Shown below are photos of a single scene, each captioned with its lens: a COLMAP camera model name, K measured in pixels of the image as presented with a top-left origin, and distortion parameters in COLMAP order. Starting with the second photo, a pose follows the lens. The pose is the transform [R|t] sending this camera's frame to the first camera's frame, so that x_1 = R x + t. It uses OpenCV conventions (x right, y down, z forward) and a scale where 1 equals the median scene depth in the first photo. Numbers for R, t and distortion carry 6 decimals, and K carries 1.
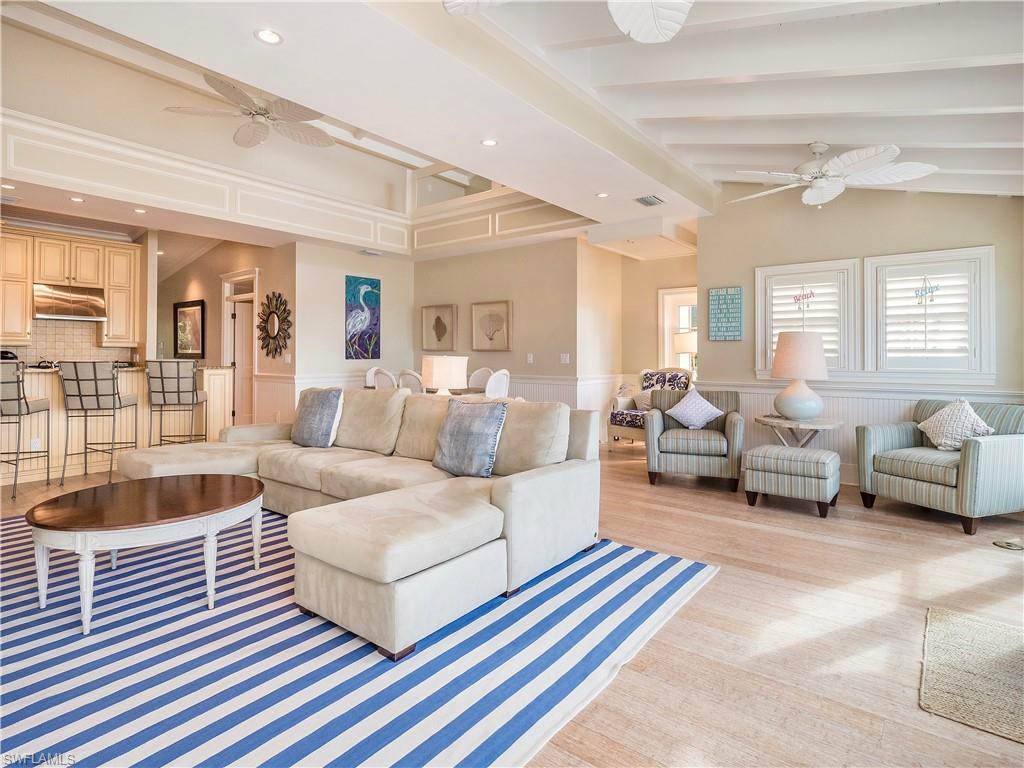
lens RADIAL K [[546.6, 0, 511.2], [0, 546.6, 359.6], [0, 0, 1]] dist [-0.002034, -0.000442]
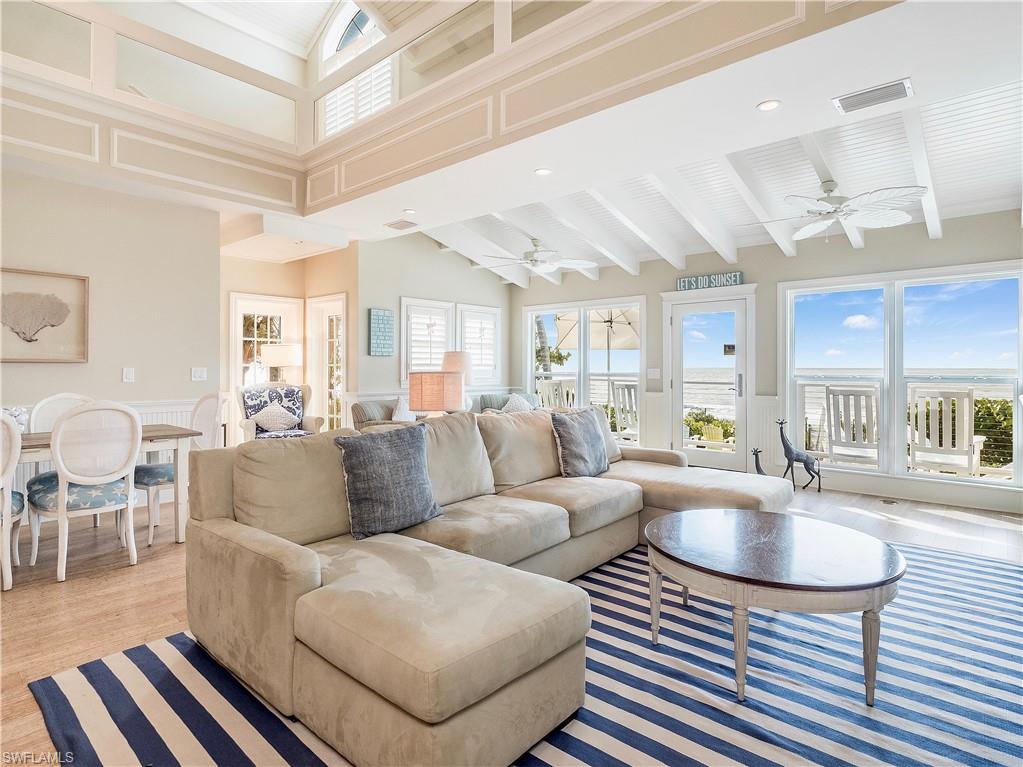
lens RADIAL K [[546.0, 0, 510.7], [0, 546.0, 359.2], [0, 0, 1]] dist [-0.002034, -0.000442]
pose [[0.062643, 0.012285, 0.997960, -0.571319], [0.007494, 0.999890, -0.012779, -0.009117], [-0.998008, 0.008279, 0.062544, 0.526447]]
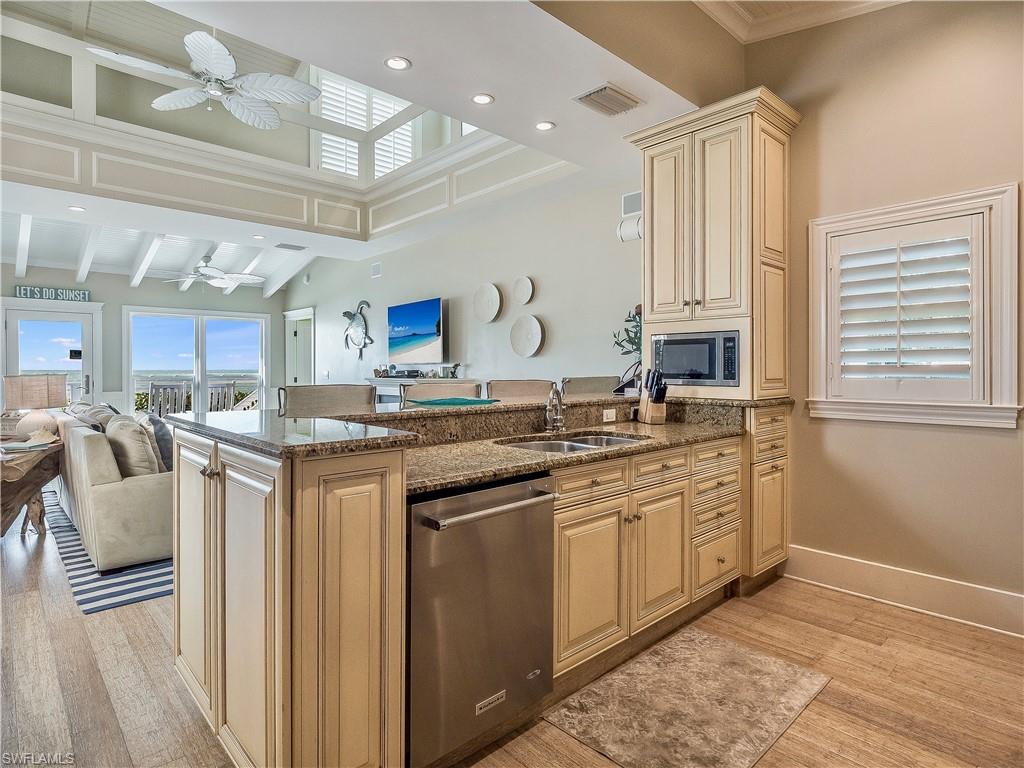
lens RADIAL K [[562.8, 0, 513.5], [0, 562.8, 371.1], [0, 0, 1]] dist [0.001319, -0.000598]
pose [[-0.987877, -0.000961, 0.155238, -0.659048], [0.001111, 0.999911, 0.013262, -0.014969], [-0.155237, 0.013274, -0.987788, 1.132196]]
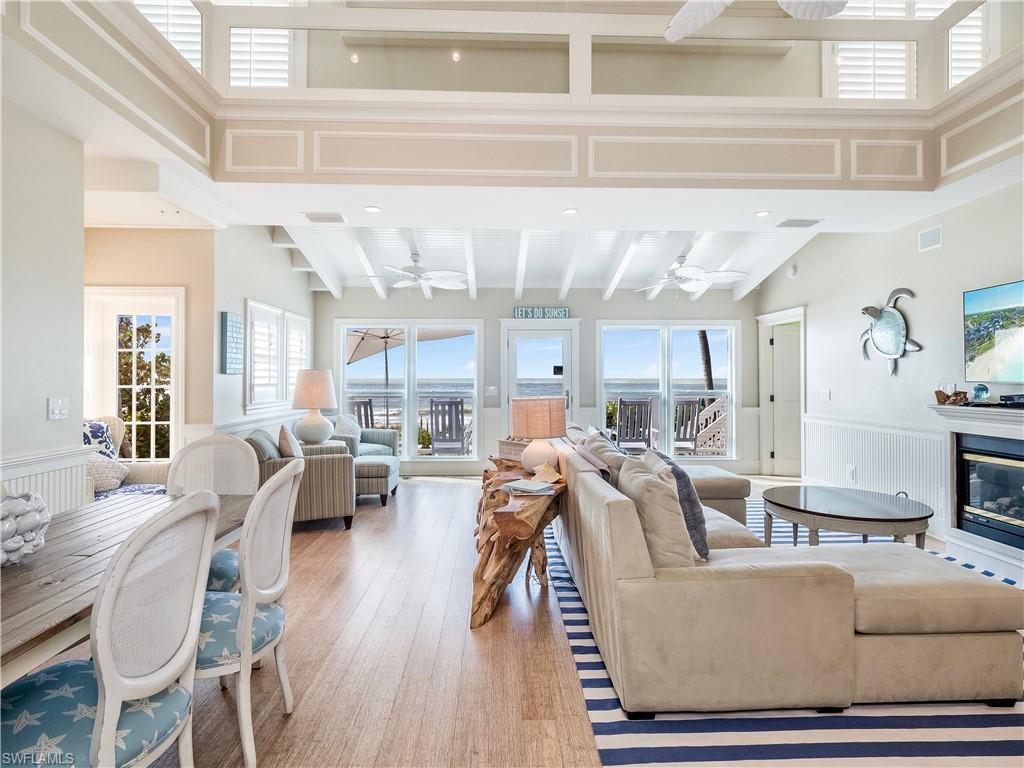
lens RADIAL K [[547.9, 0, 510.2], [0, 547.9, 374.2], [0, 0, 1]] dist [-0.001181, -0.001466]
pose [[-0.640730, 0.003166, 0.767760, -0.441753], [0.004922, 0.999988, -0.000016, -0.025841], [-0.767751, 0.003768, -0.640738, 0.968421]]
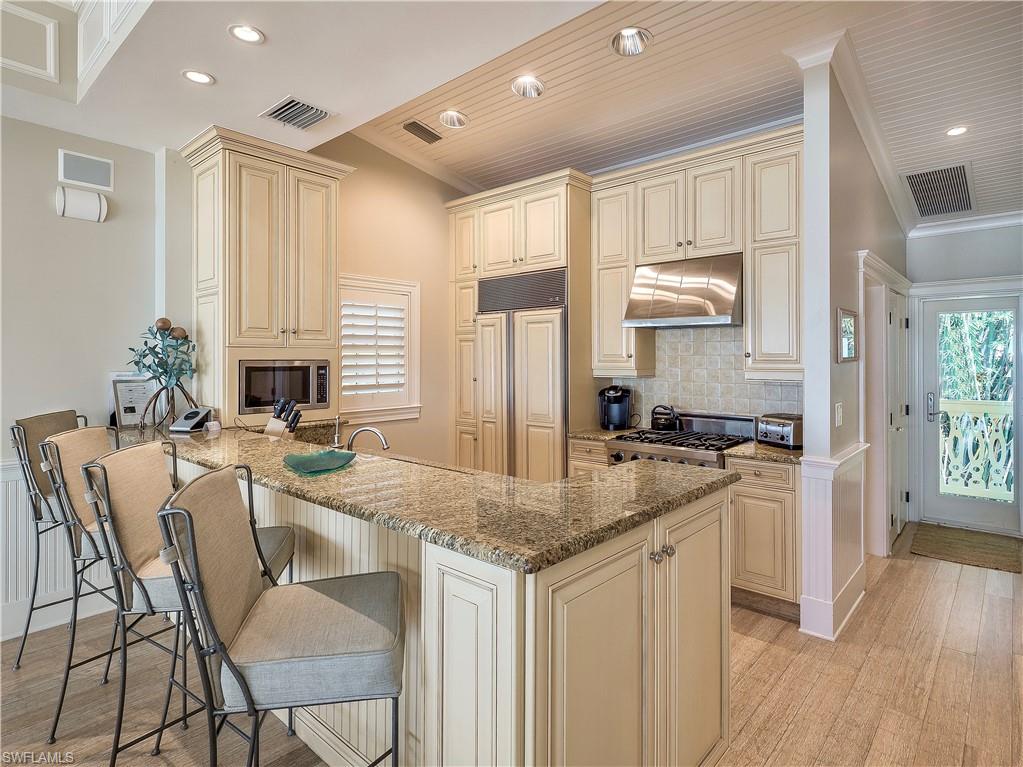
lens RADIAL K [[546.0, 0, 510.7], [0, 546.0, 359.2], [0, 0, 1]] dist [-0.002034, -0.000442]
pose [[-0.073207, 0.000314, -0.997317, -0.298696], [-0.010349, 0.999946, 0.001074, -0.042367], [0.997263, 0.010399, -0.073200, 0.882619]]
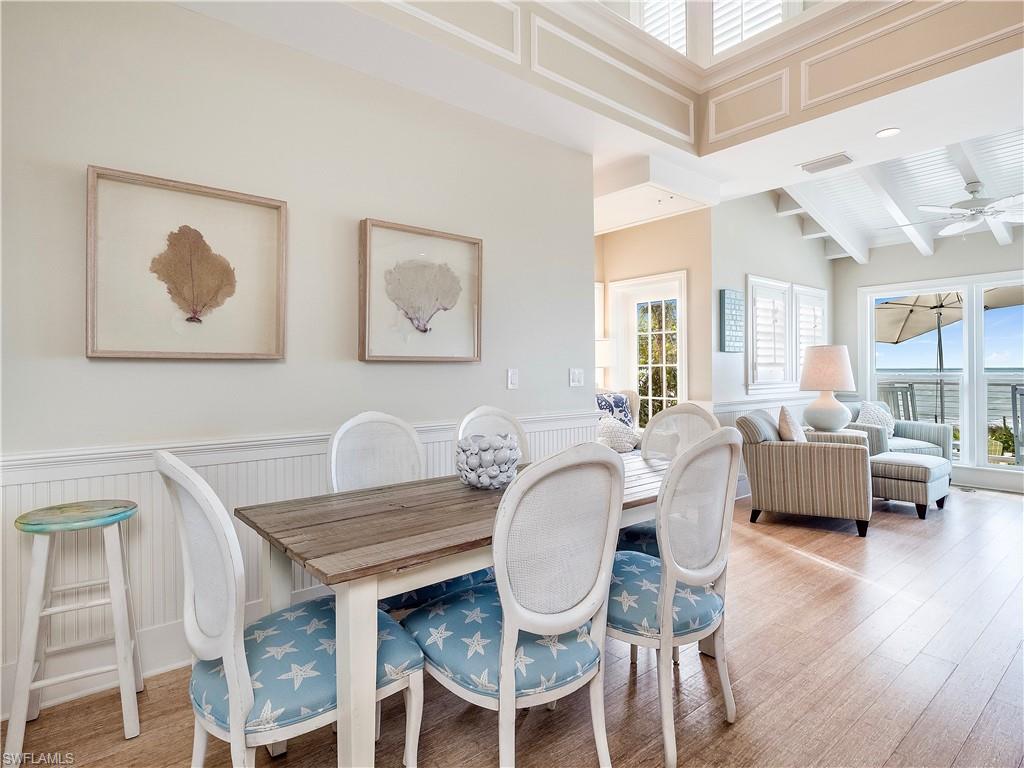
lens RADIAL K [[542.6, 0, 511.1], [0, 542.6, 368.6], [0, 0, 1]] dist [-0.003931, -0.000669]
pose [[0.222280, -0.000753, 0.974983, -0.406995], [0.014504, 0.999892, -0.002535, -0.009588], [-0.974875, 0.014705, 0.222266, 0.913444]]
